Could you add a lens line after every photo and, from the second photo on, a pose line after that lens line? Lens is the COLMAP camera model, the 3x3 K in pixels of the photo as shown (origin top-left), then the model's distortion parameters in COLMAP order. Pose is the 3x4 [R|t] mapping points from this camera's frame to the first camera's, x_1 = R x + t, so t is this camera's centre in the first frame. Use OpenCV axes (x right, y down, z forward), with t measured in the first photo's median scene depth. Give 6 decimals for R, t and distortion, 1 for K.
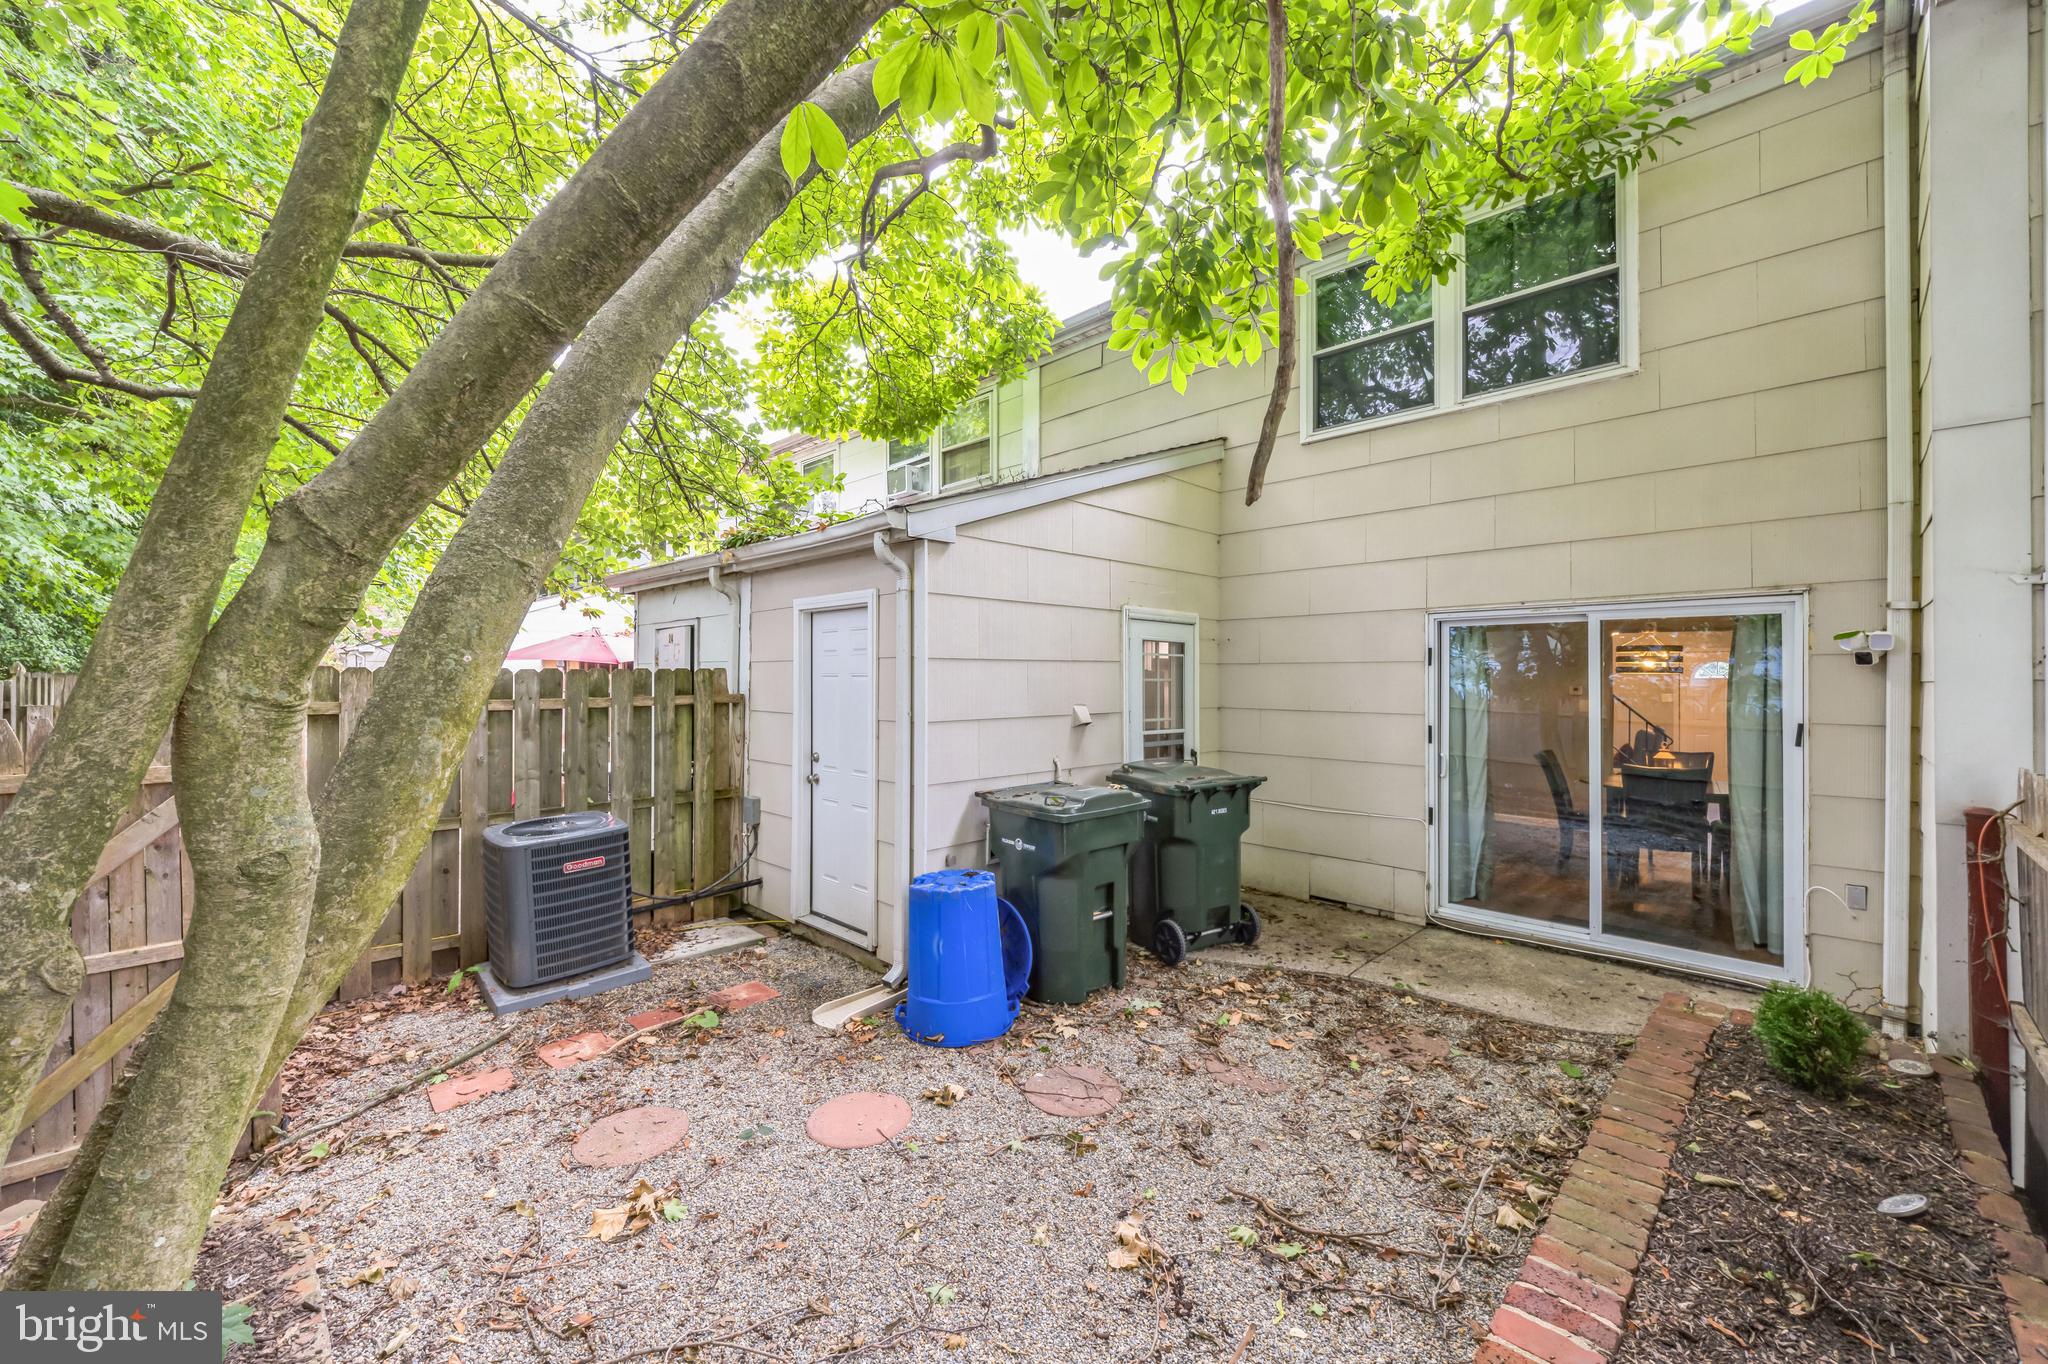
lens RADIAL K [[798.9, 0, 1018.4], [0, 798.9, 672.5], [0, 0, 1]] dist [0.000554, -0.000525]
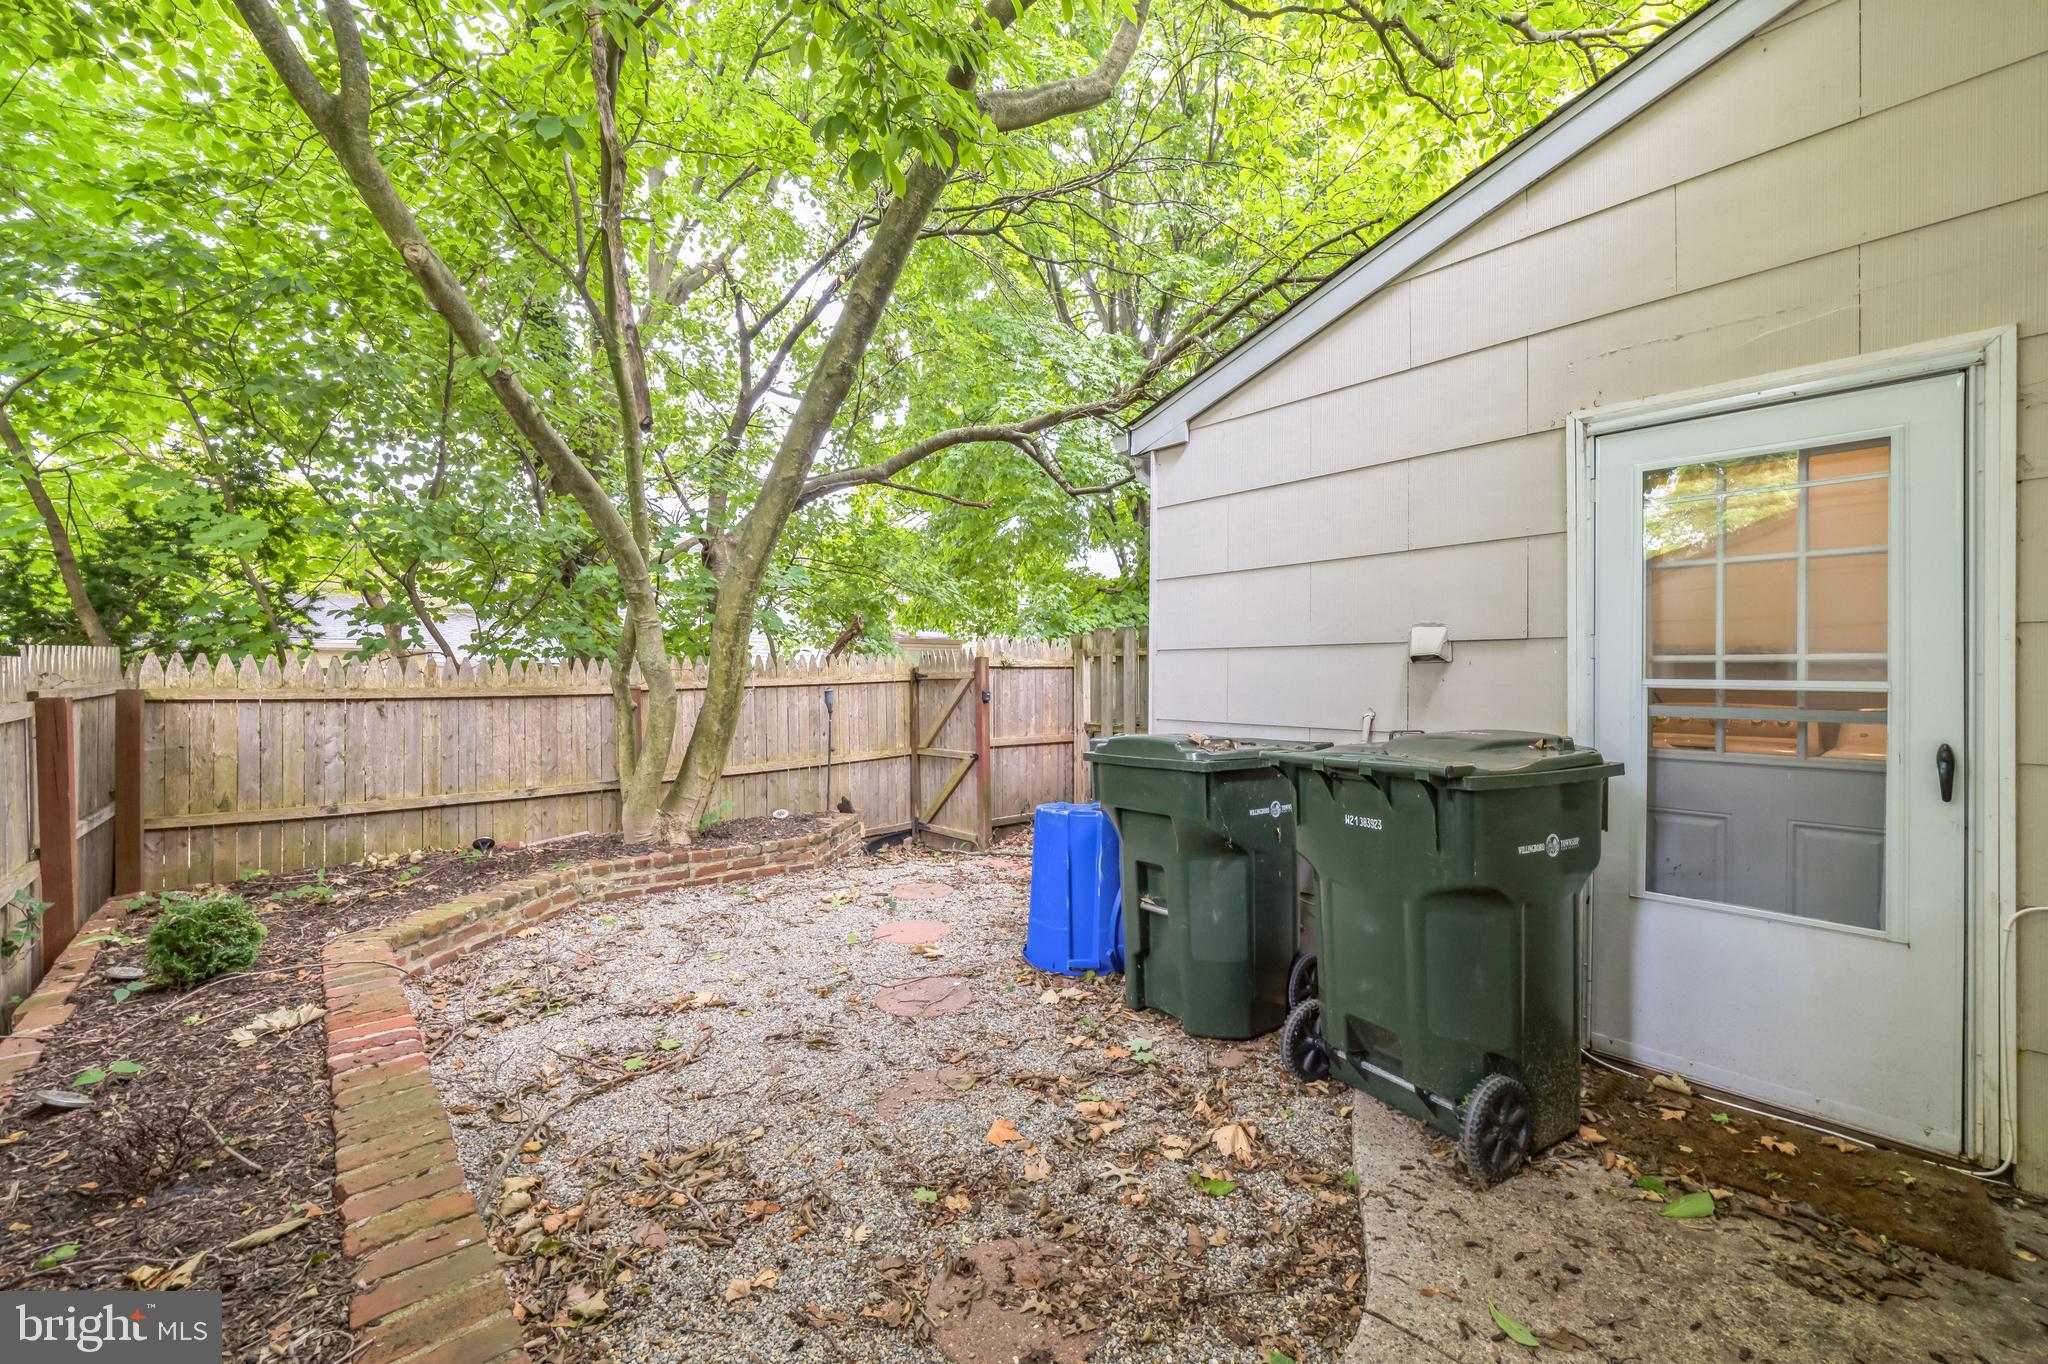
lens RADIAL K [[798.9, 0, 1020.5], [0, 798.9, 679.5], [0, 0, 1]] dist [0.000554, -0.000525]
pose [[-0.046243, 0.004633, -0.998919, 0.791822], [0.006117, 0.999972, 0.004355, 0.089777], [0.998911, -0.005909, -0.046270, 0.871461]]
